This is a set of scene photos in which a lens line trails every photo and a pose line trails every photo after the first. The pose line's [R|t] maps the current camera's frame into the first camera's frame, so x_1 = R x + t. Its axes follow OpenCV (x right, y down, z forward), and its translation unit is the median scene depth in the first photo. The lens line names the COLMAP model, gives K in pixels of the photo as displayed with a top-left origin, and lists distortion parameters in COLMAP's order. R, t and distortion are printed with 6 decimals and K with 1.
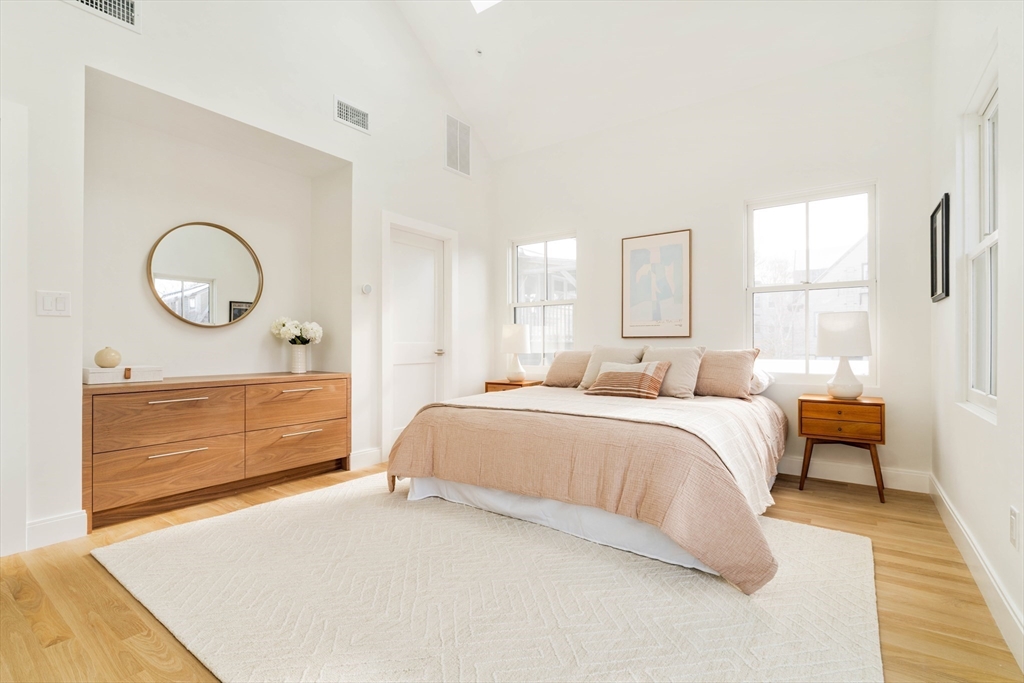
lens RADIAL K [[476.4, 0, 511.1], [0, 476.4, 343.5], [0, 0, 1]] dist [-0.008270, 0.001049]
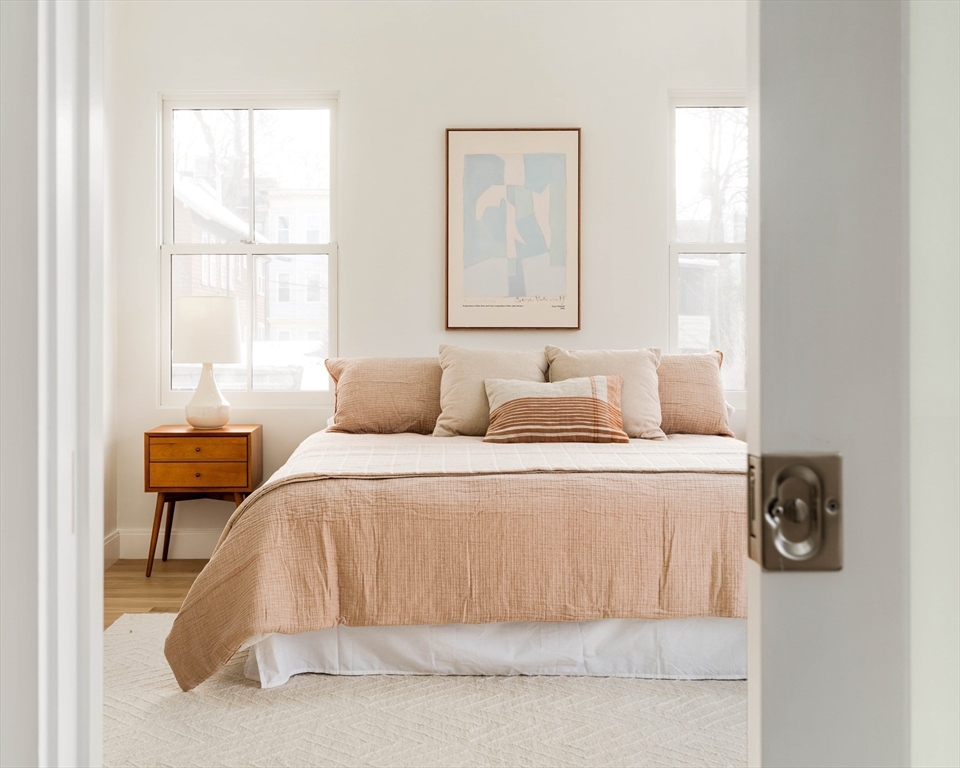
lens RADIAL K [[1280.4, 0, 423.8], [0, 1280.4, 335.4], [0, 0, 1]] dist [0.007109, 0.000000]
pose [[0.808381, -0.002022, 0.588656, -0.775284], [-0.003269, 0.999963, 0.007924, -0.021747], [-0.588650, -0.008329, 0.808345, -0.084992]]
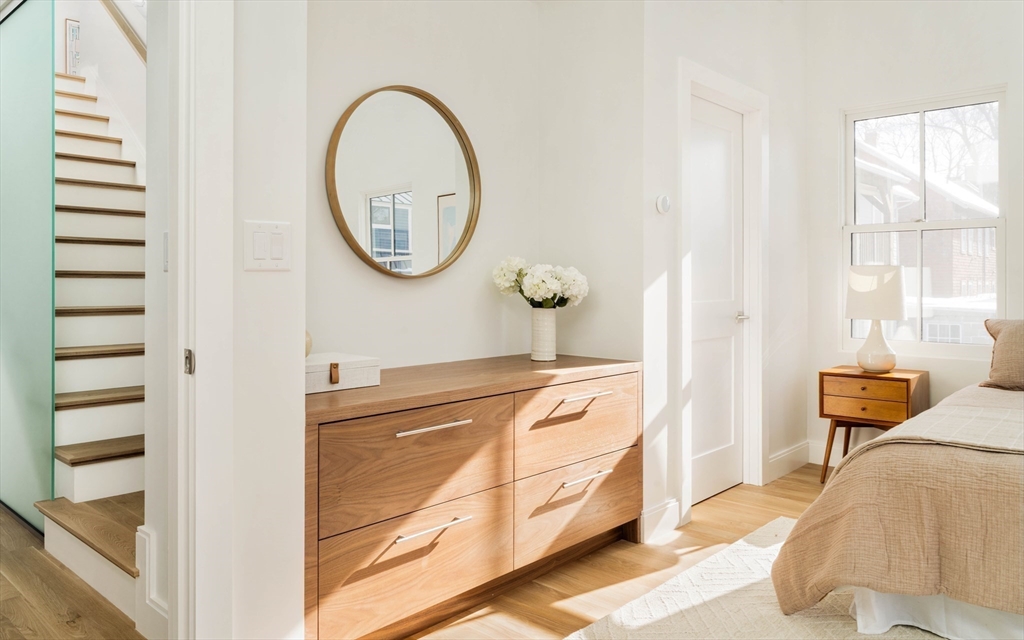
lens RADIAL K [[732.9, 0, 507.7], [0, 732.9, 282.3], [0, 0, 1]] dist [-0.008574, 0.009508]
pose [[0.993736, 0.001740, -0.111738, -0.468534], [-0.001236, 0.999989, 0.004577, -0.036618], [0.111745, -0.004410, 0.993727, 0.193739]]
